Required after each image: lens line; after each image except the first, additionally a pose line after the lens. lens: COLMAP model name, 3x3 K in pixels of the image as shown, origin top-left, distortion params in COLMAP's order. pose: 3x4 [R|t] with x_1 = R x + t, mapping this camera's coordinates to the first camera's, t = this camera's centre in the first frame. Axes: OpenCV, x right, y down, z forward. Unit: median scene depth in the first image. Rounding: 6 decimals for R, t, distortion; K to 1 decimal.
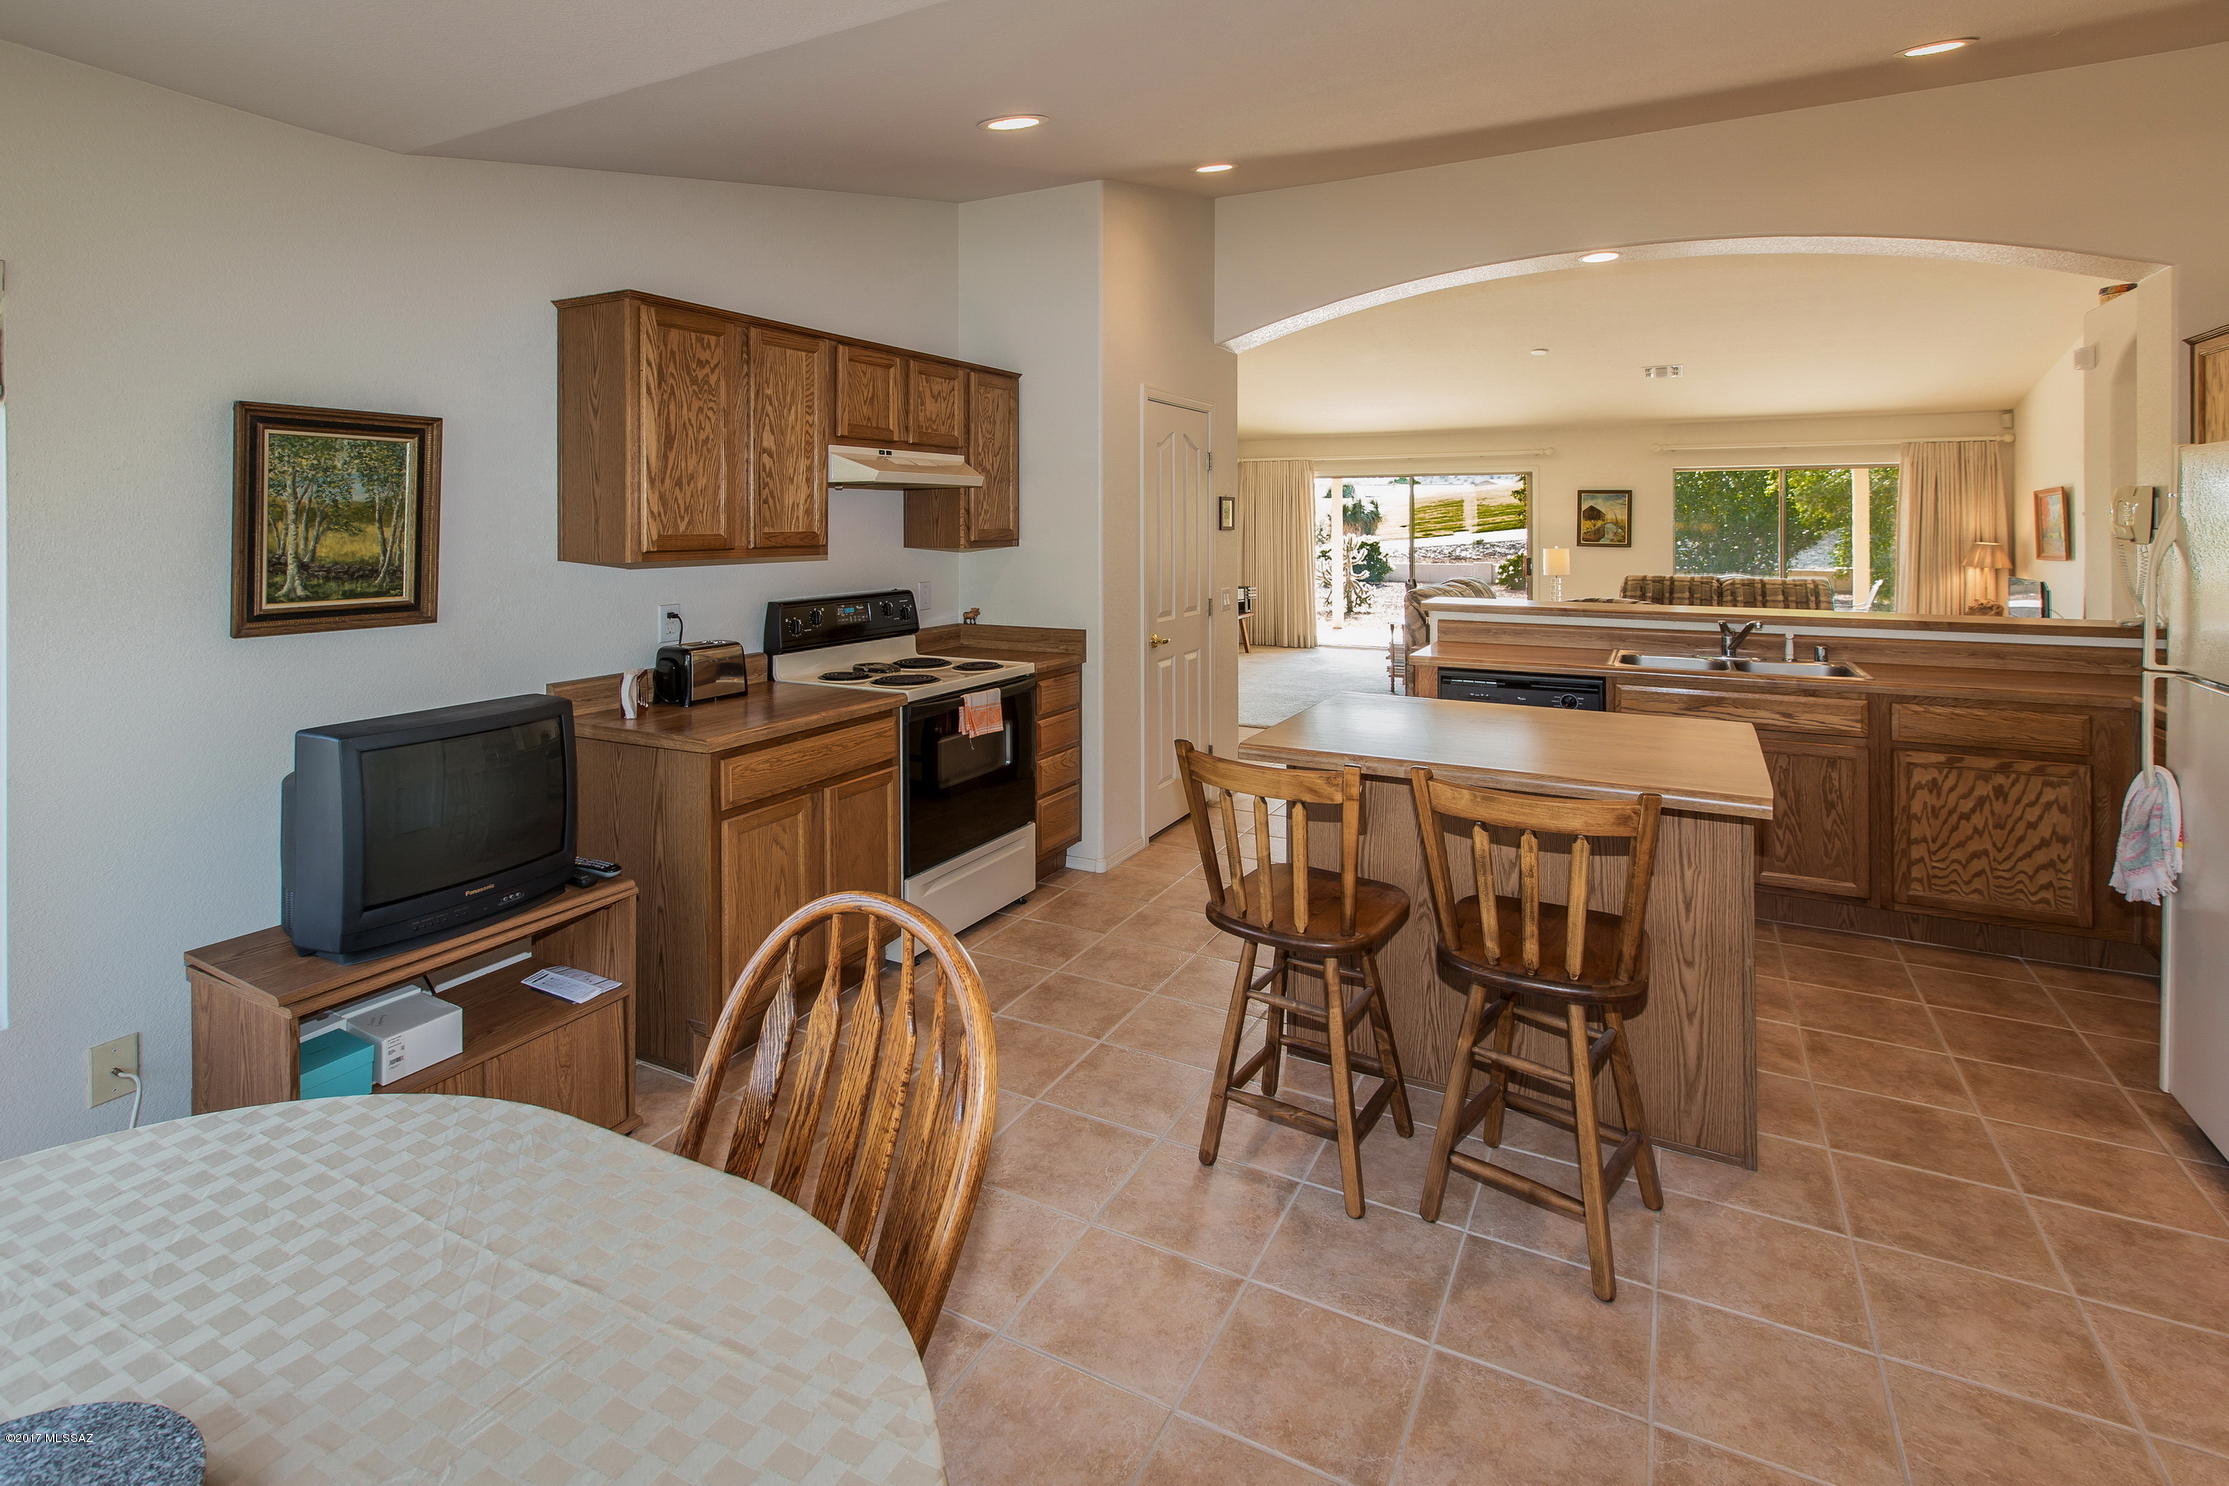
lens RADIAL K [[1064.0, 0, 1075.9], [0, 1064.0, 631.4], [0, 0, 1]] dist [-0.000100, 0.000090]
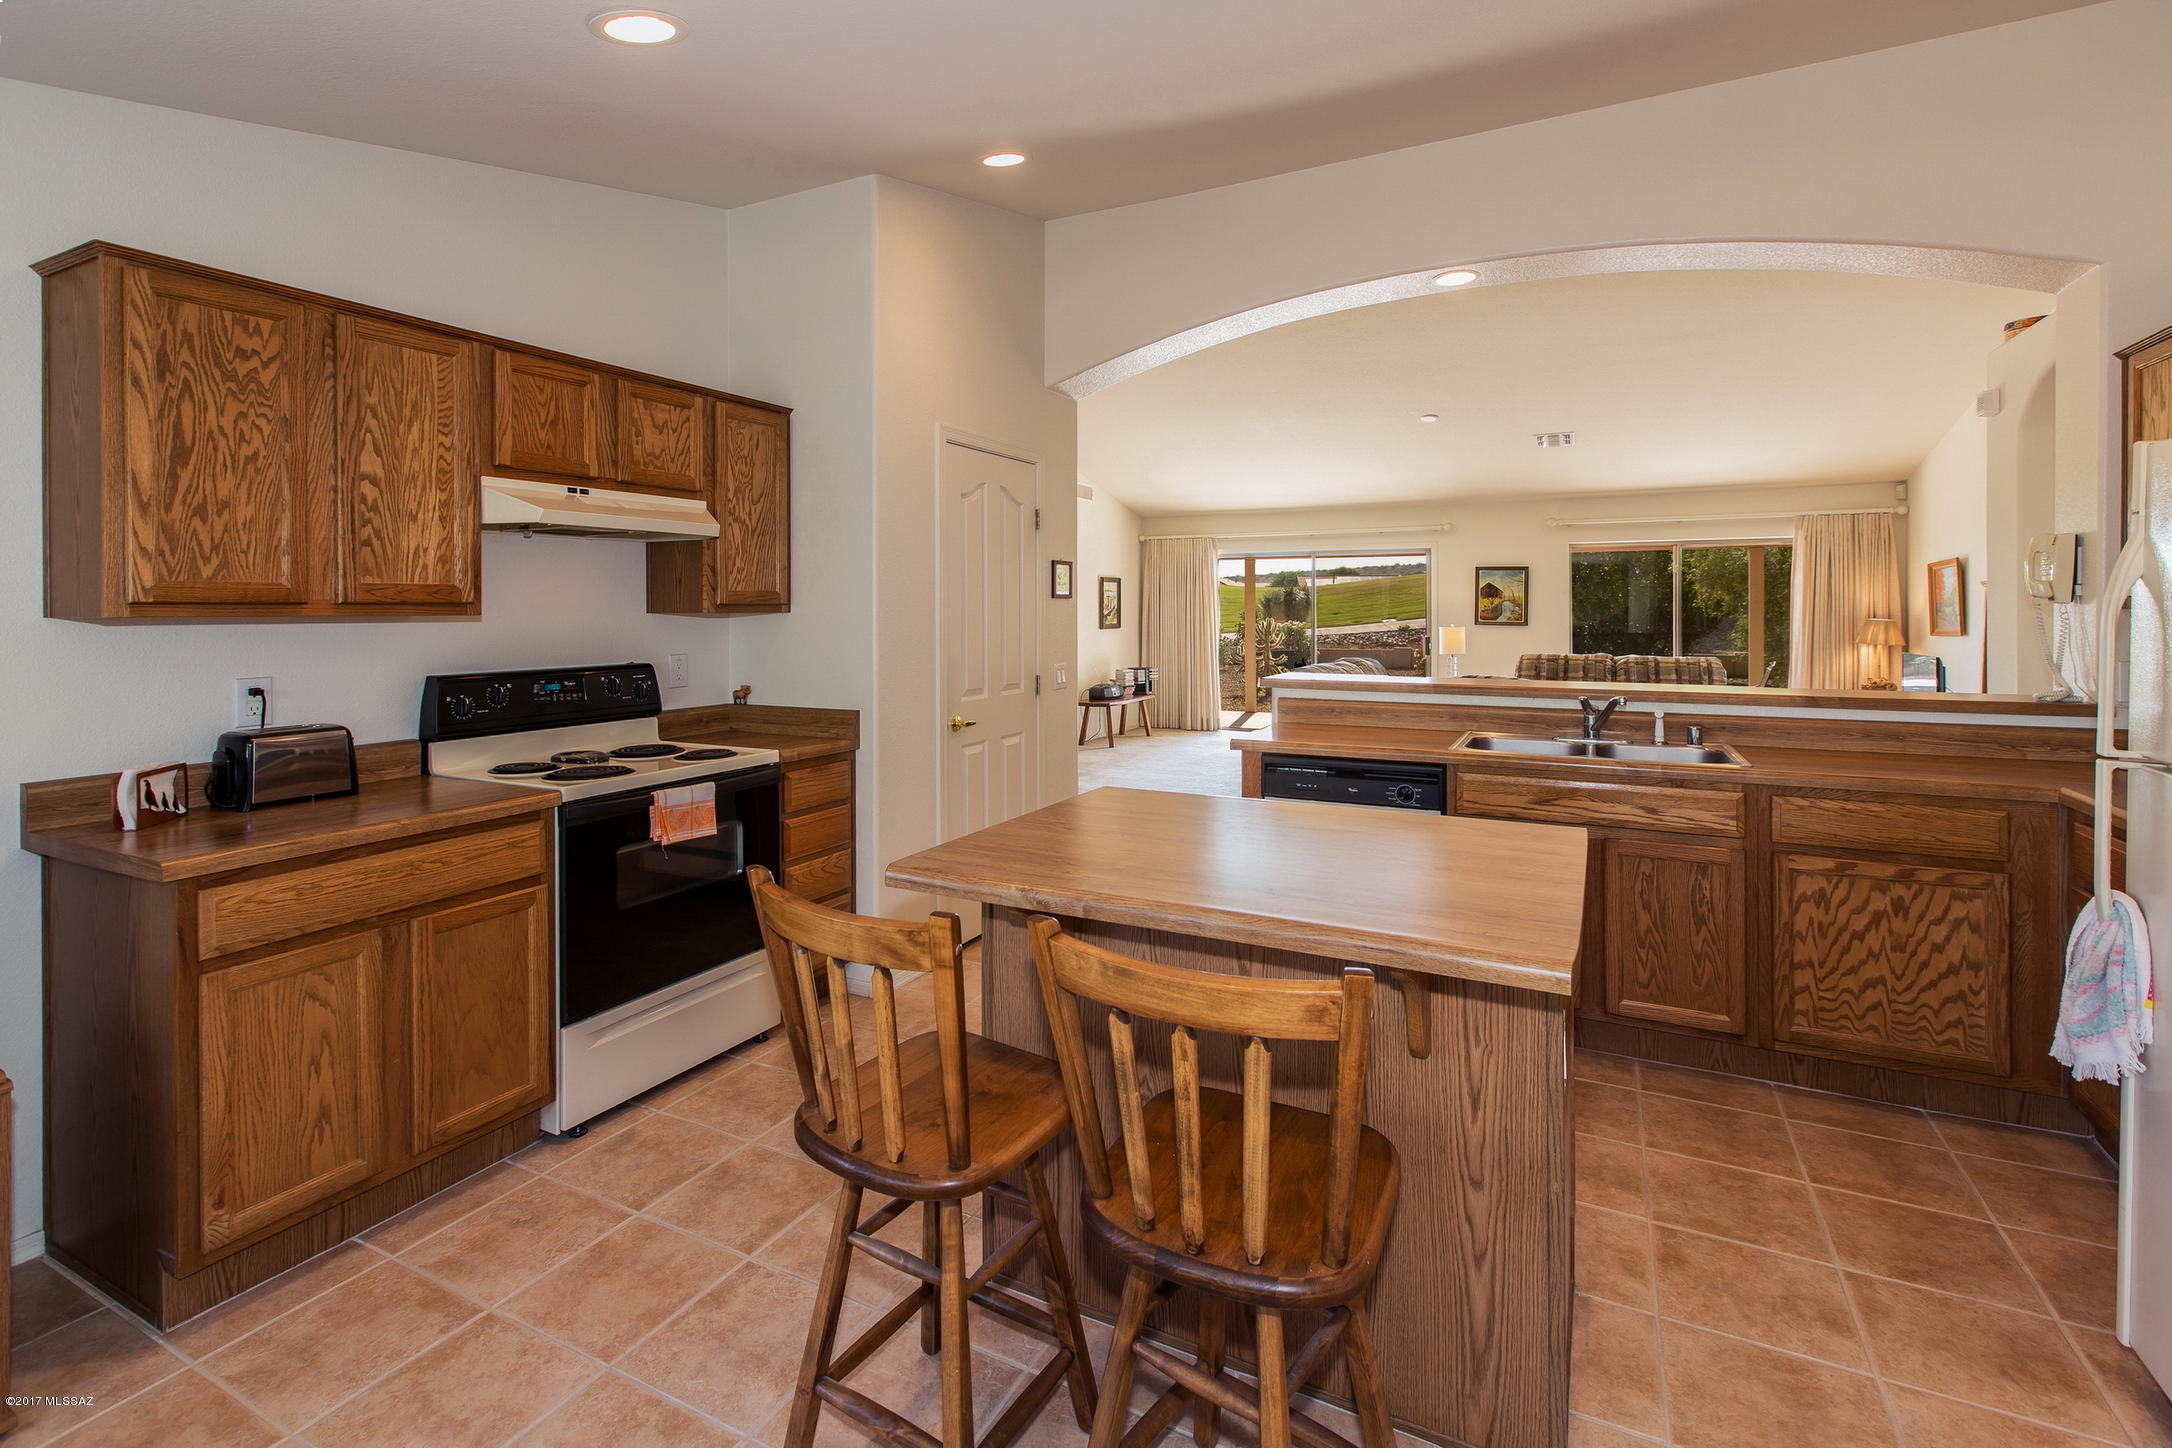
lens RADIAL K [[1033.2, 0, 1086.0], [0, 1033.2, 724.0], [0, 0, 1]] dist [0.000827, -0.000078]
pose [[0.998496, -0.003433, 0.054720, 0.192555], [0.002973, 0.999960, 0.008477, 0.003927], [-0.054747, -0.008302, 0.998466, 0.231248]]
